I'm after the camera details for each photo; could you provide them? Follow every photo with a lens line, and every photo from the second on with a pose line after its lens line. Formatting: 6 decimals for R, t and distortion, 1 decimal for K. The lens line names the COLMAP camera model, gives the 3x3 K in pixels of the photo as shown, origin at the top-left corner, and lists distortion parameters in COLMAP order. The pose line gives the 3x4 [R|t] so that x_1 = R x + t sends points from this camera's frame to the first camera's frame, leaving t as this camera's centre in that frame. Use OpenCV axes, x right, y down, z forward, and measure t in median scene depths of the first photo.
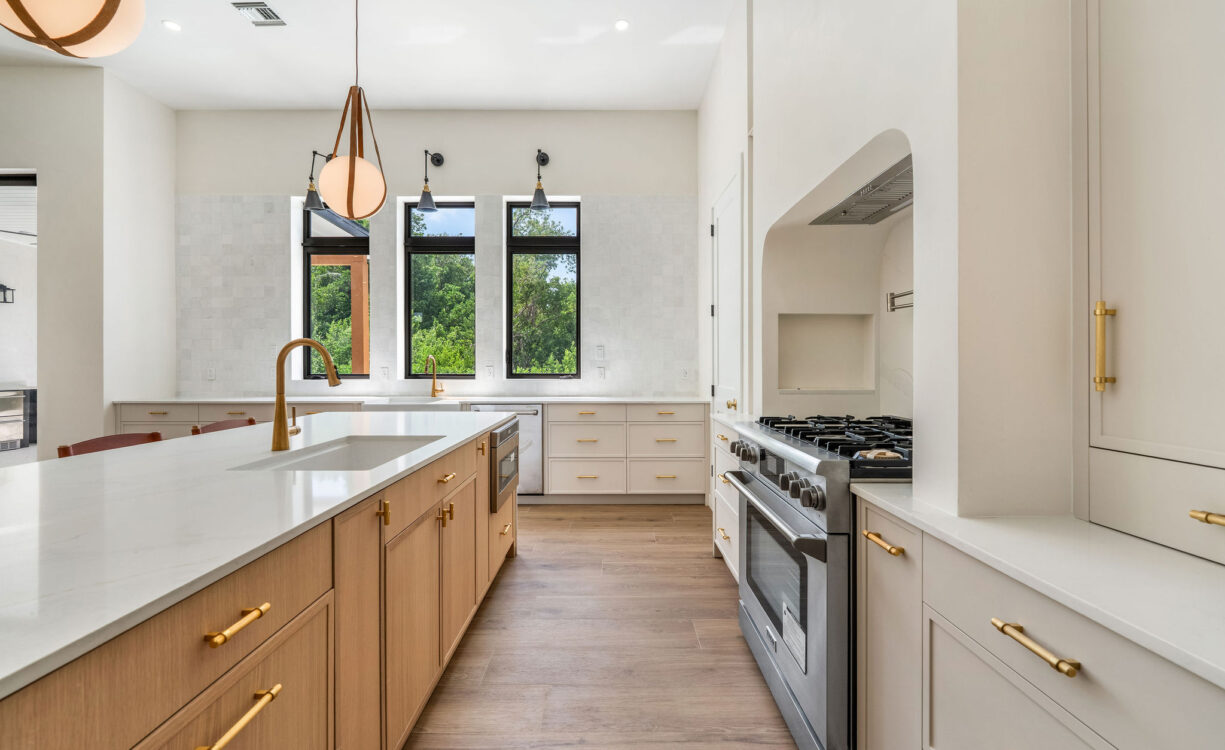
lens RADIAL K [[503.2, 0, 608.5], [0, 503.2, 365.8], [0, 0, 1]] dist [-0.001227, -0.000170]
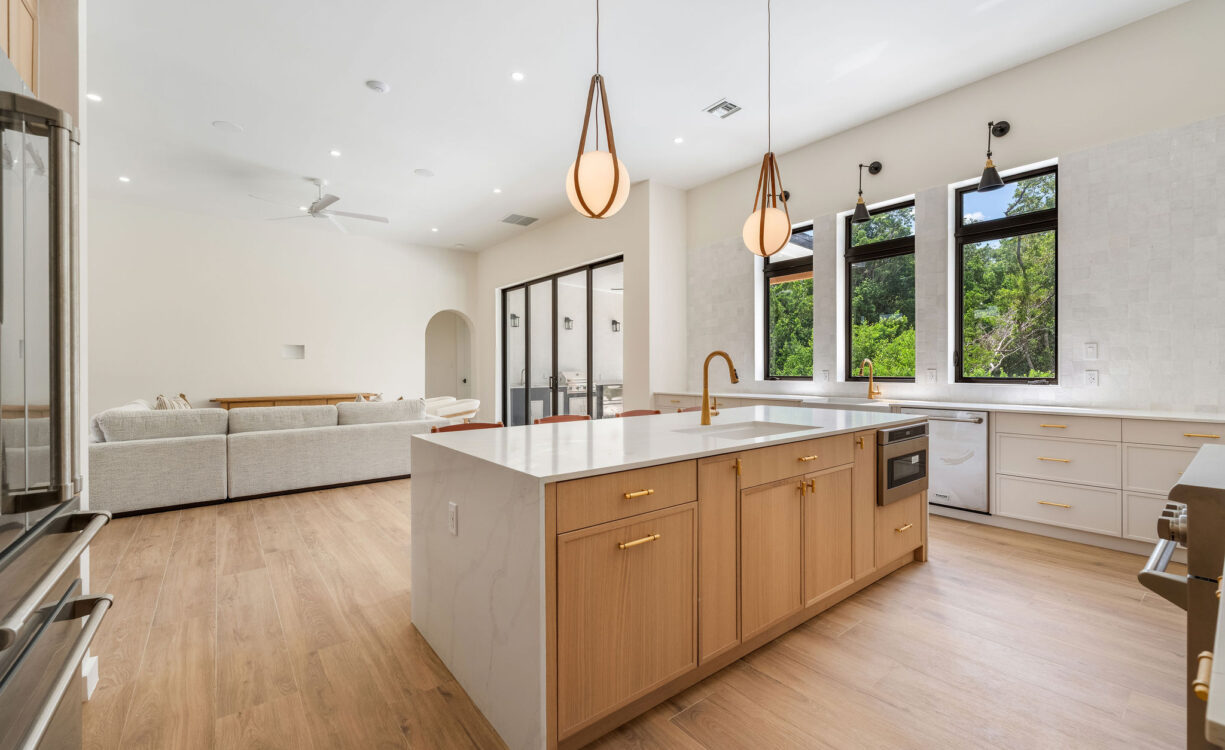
lens RADIAL K [[507.3, 0, 612.8], [0, 507.3, 368.1], [0, 0, 1]] dist [0.001103, 0.000107]
pose [[0.622495, -0.003982, -0.782613, 0.158425], [0.003178, 0.999992, -0.002561, -0.000612], [0.782617, -0.000892, 0.622503, -0.074123]]
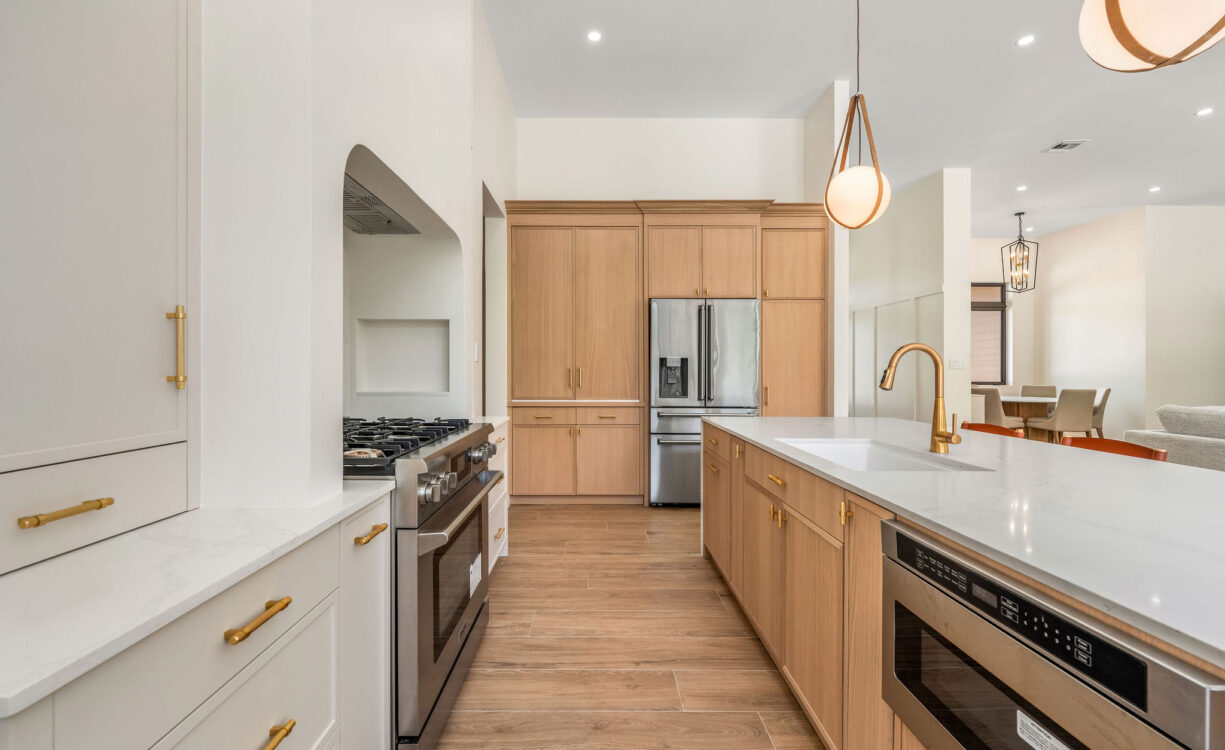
lens RADIAL K [[510.7, 0, 602.4], [0, 510.7, 373.4], [0, 0, 1]] dist [-0.000040, 0.011283]
pose [[-0.999870, -0.003332, -0.015781, 0.022358], [-0.003519, 0.999923, 0.011860, -0.001335], [0.015740, 0.011914, -0.999805, 0.855712]]
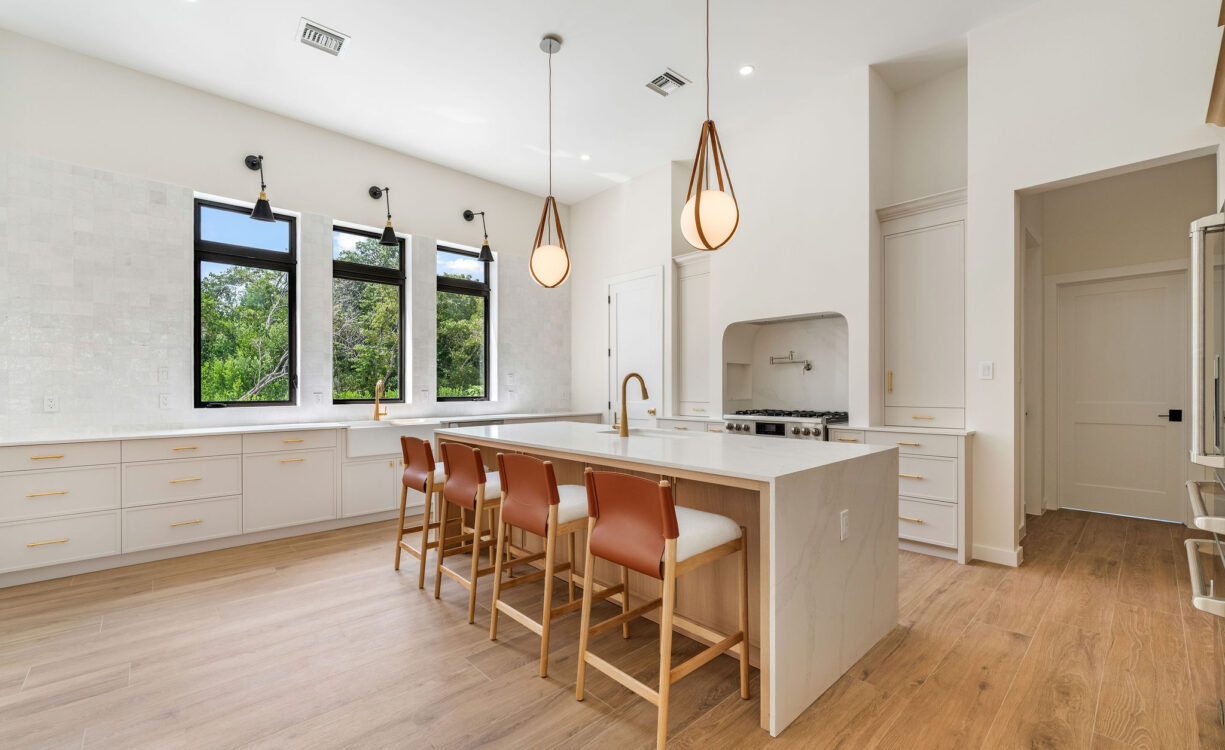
lens RADIAL K [[495.5, 0, 614.6], [0, 495.5, 390.5], [0, 0, 1]] dist [-0.000489, -0.000040]
pose [[0.729857, -0.007812, 0.683556, -0.775511], [0.007812, 0.999965, 0.003086, 0.000470], [-0.683556, 0.003088, 0.729892, -0.099324]]
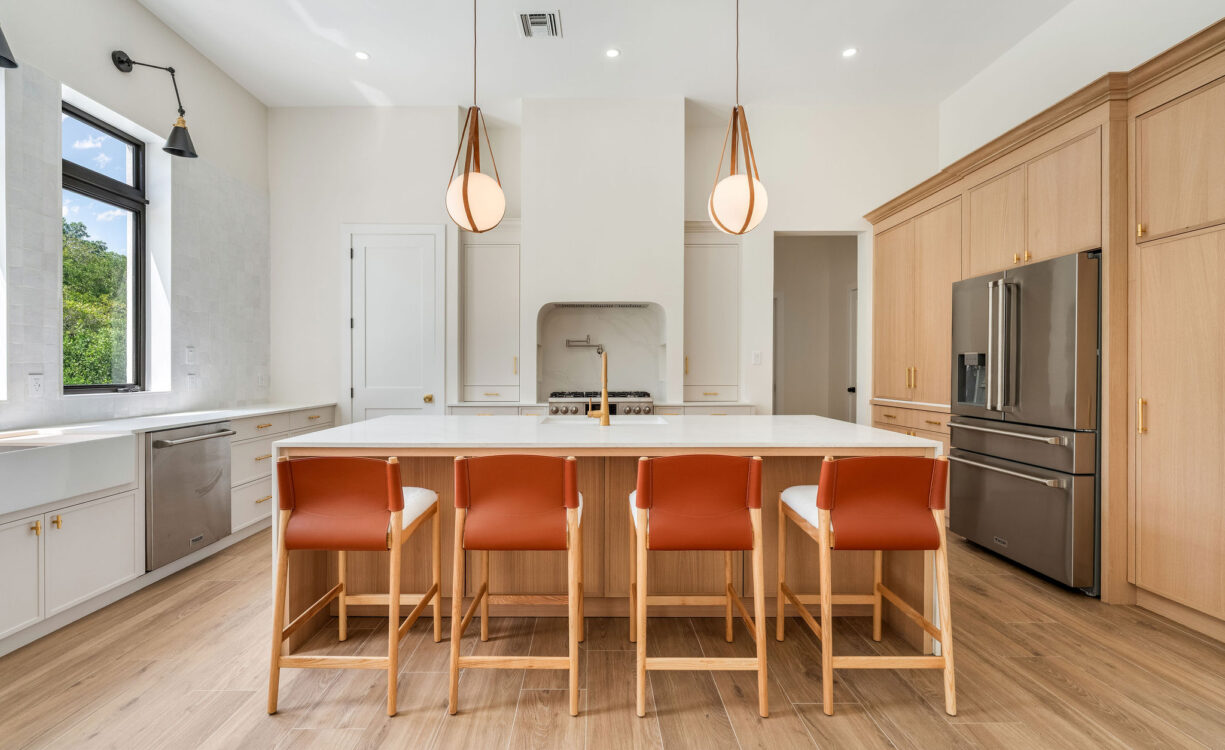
lens RADIAL K [[509.9, 0, 584.4], [0, 509.9, 374.2], [0, 0, 1]] dist [0.001638, 0.000256]
pose [[0.006196, -0.010521, 0.999925, -0.918342], [0.006311, 0.999925, 0.010482, -0.001551], [-0.999961, 0.006246, 0.006262, 0.442636]]
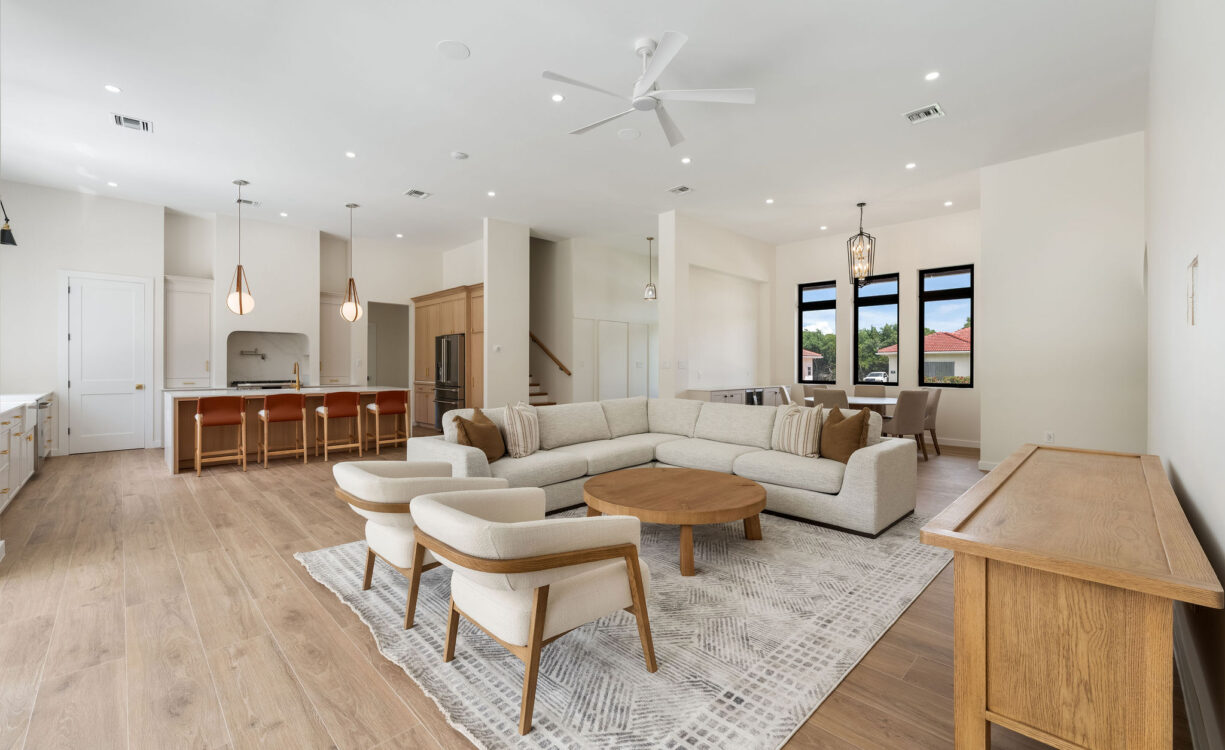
lens RADIAL K [[503.2, 0, 608.5], [0, 503.2, 365.8], [0, 0, 1]] dist [-0.001227, -0.000170]
pose [[-0.700850, -0.001537, 0.713307, -2.189853], [0.001695, 0.999991, 0.003820, -0.015715], [-0.713307, 0.003887, -0.700841, 0.855845]]
